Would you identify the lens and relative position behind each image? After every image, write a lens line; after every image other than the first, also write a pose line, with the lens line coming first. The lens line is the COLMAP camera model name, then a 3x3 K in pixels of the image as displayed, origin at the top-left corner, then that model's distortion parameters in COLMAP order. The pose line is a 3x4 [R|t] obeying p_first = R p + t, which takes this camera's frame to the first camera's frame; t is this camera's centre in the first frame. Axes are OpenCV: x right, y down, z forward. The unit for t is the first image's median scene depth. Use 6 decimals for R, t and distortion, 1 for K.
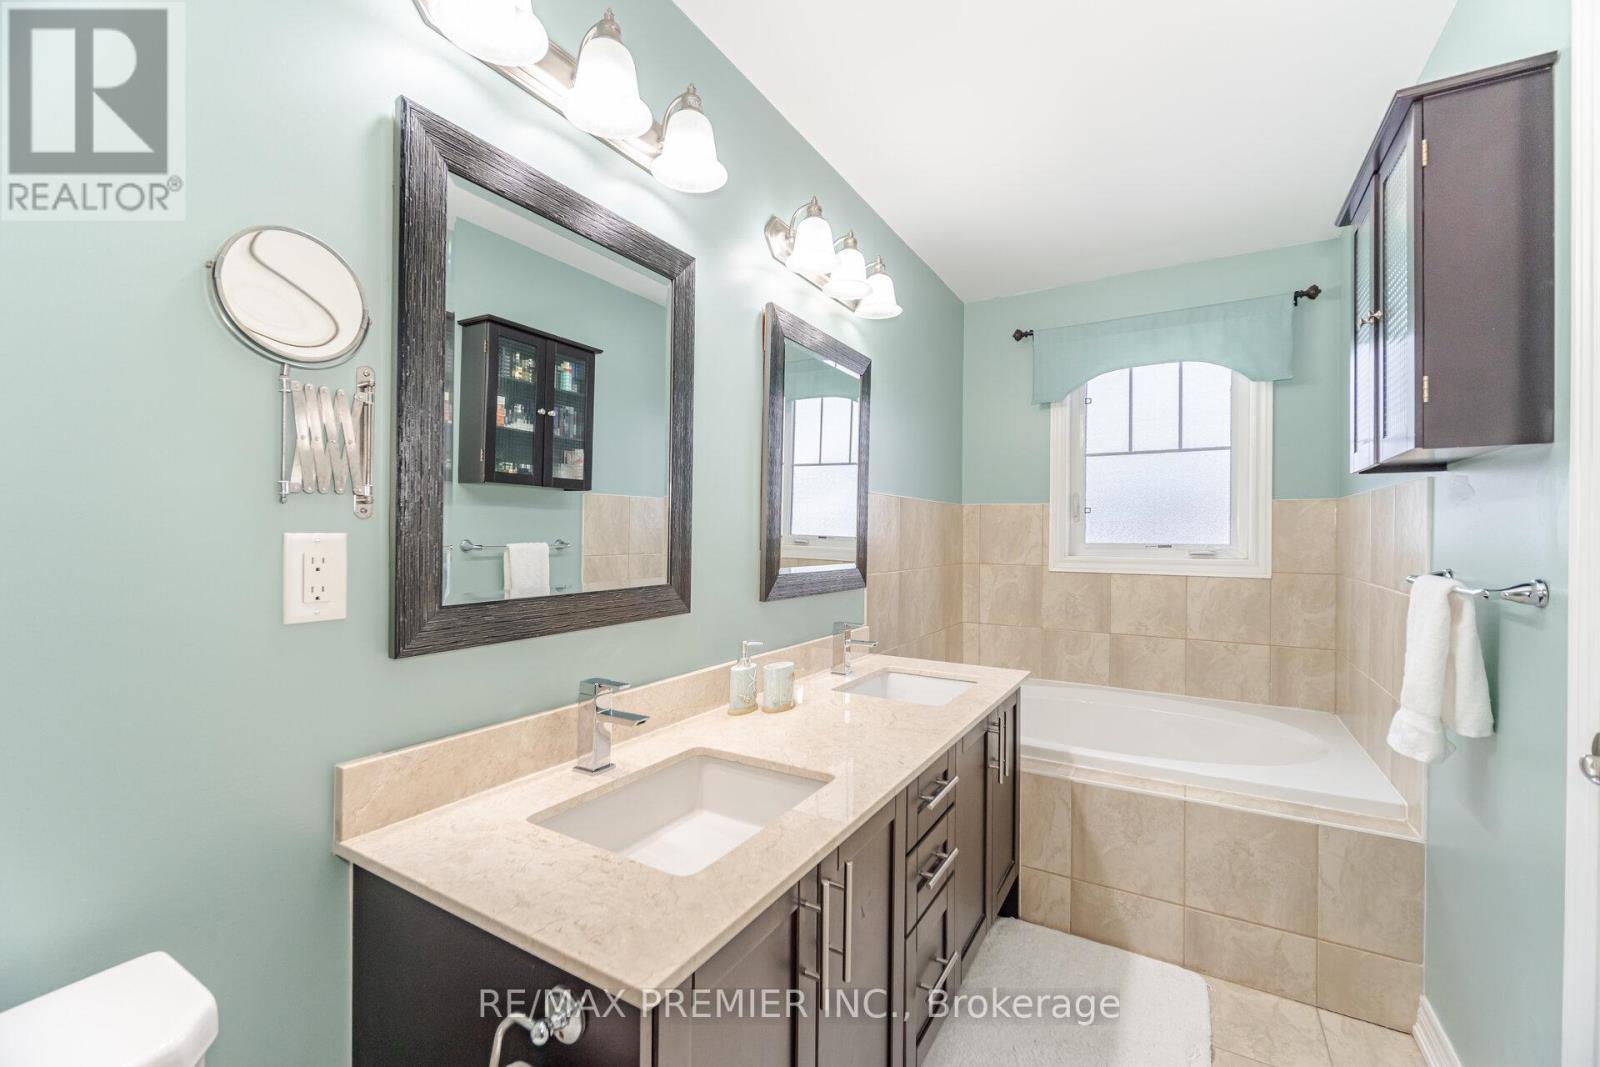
lens RADIAL K [[660.2, 0, 796.5], [0, 660.2, 530.4], [0, 0, 1]] dist [0.007679, 0.000179]
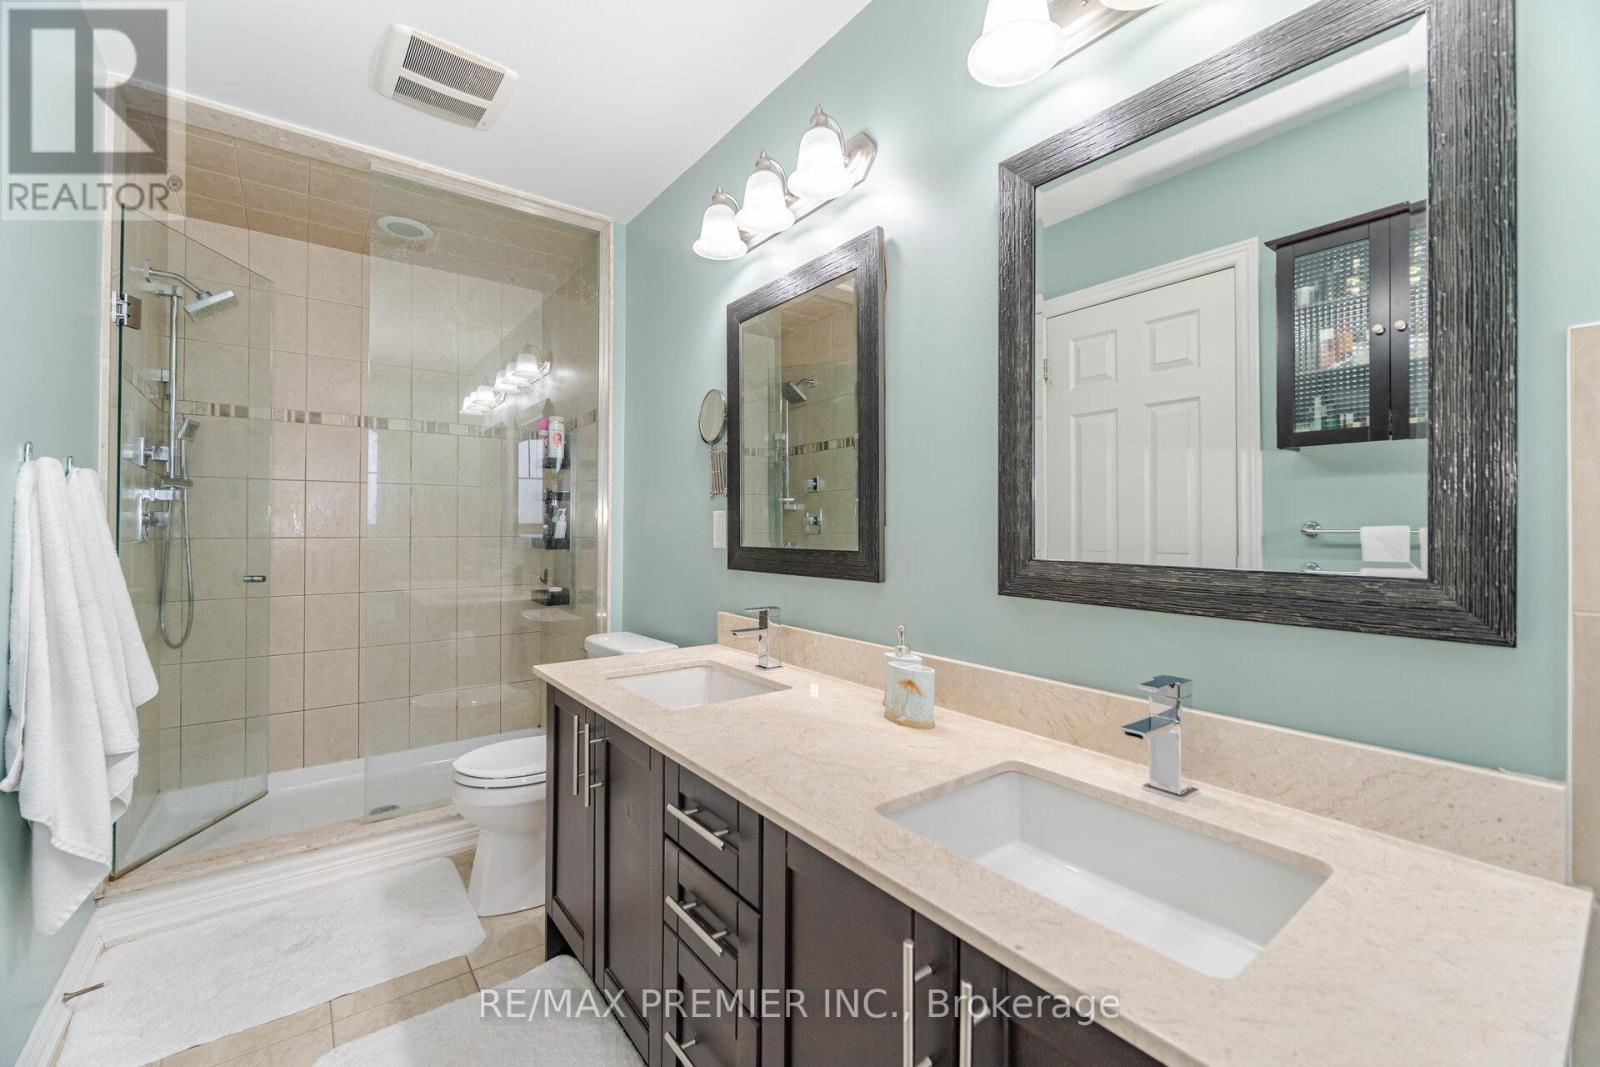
lens RADIAL K [[660.2, 0, 796.9], [0, 660.2, 528.7], [0, 0, 1]] dist [0.007679, 0.000179]
pose [[-0.368494, -0.008674, -0.929590, 0.815596], [-0.001500, 0.999961, -0.008736, 0.053150], [0.929629, -0.001825, -0.368492, 1.267770]]
